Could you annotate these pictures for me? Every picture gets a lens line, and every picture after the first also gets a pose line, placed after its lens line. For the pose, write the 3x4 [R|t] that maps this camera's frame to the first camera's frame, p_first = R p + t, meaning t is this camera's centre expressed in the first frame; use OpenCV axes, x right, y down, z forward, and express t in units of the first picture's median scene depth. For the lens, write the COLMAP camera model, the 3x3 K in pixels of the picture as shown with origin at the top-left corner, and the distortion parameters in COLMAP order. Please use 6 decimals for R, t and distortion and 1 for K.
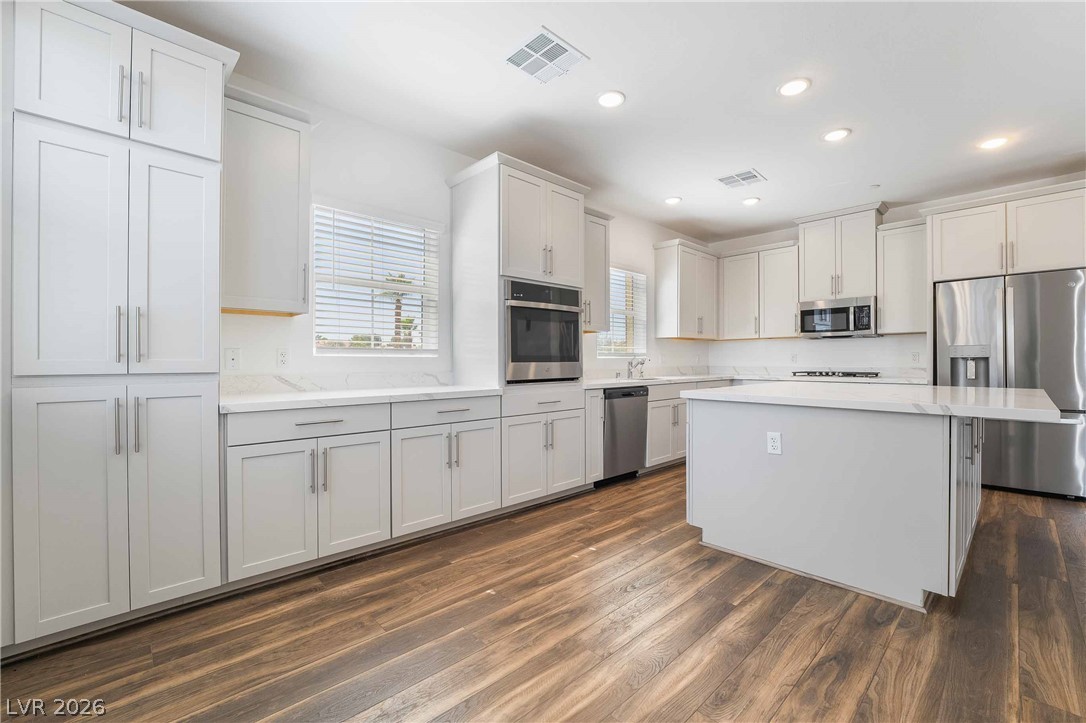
lens RADIAL K [[453.8, 0, 564.5], [0, 453.8, 360.8], [0, 0, 1]] dist [-0.017071, -0.000056]
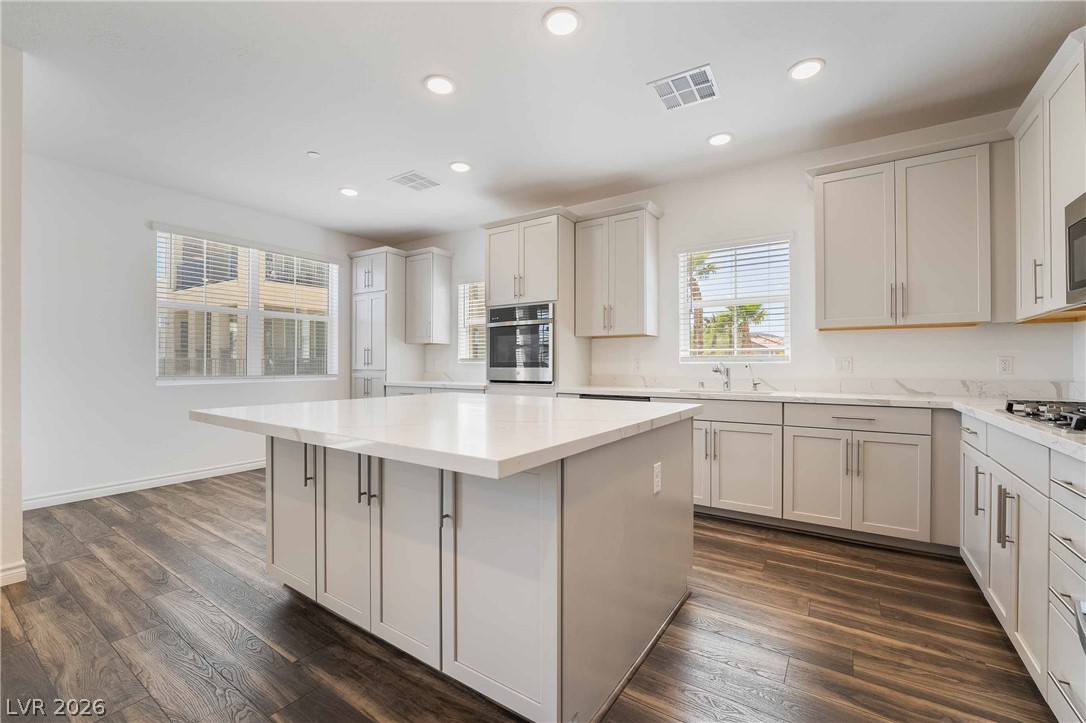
lens RADIAL K [[453.1, 0, 539.6], [0, 453.1, 364.4], [0, 0, 1]] dist [-0.018401, 0.000132]
pose [[0.196436, 0.000189, -0.980517, 1.217413], [-0.004203, 0.999991, -0.000649, -0.005283], [0.980508, 0.004249, 0.196435, 0.828670]]
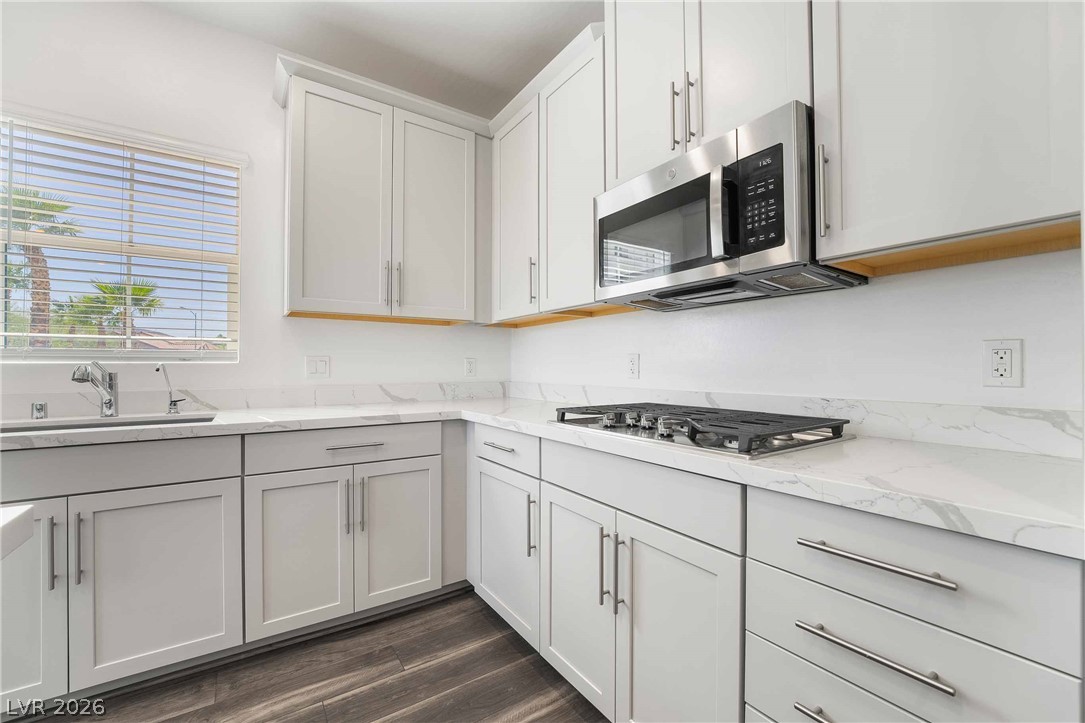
lens RADIAL K [[443.8, 0, 544.9], [0, 443.8, 363.9], [0, 0, 1]] dist [-0.024554, 0.004089]
pose [[0.984920, -0.001646, -0.173002, 0.843885], [-0.000218, 0.999942, -0.010754, -0.004949], [0.173010, 0.010629, 0.984863, 1.061215]]
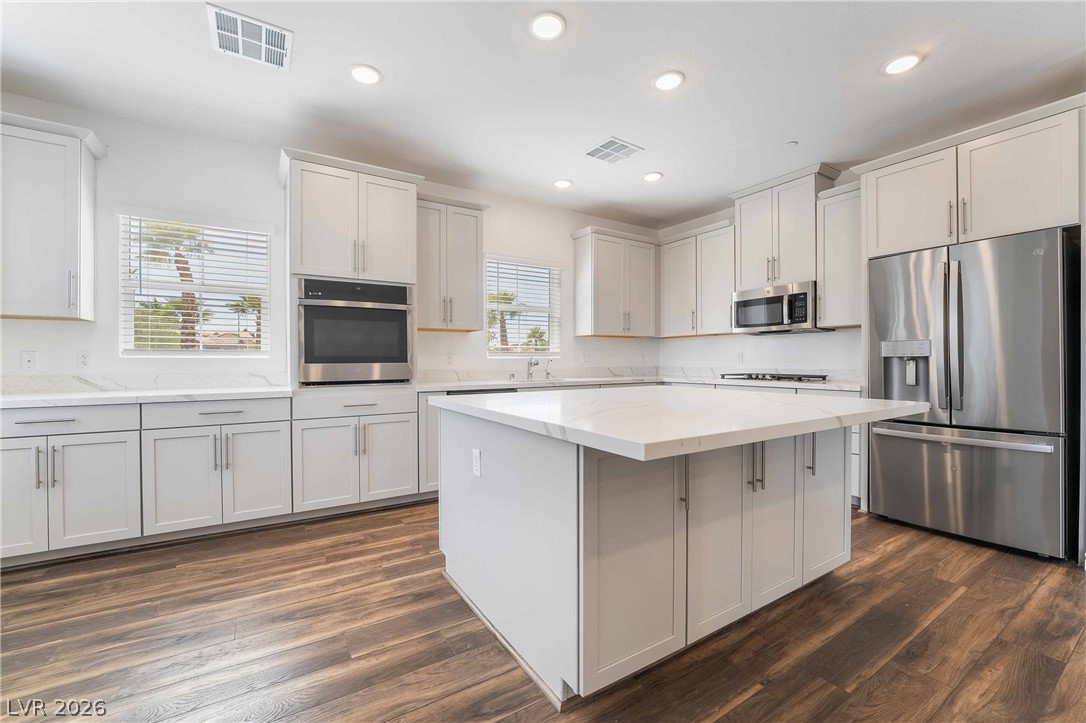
lens RADIAL K [[444.2, 0, 545.4], [0, 444.2, 363.9], [0, 0, 1]] dist [-0.024554, 0.004089]
pose [[0.977874, -0.000237, -0.209195, 0.545977], [0.001646, 0.999977, 0.006562, -0.001162], [0.209188, -0.006761, 0.977852, 0.177678]]
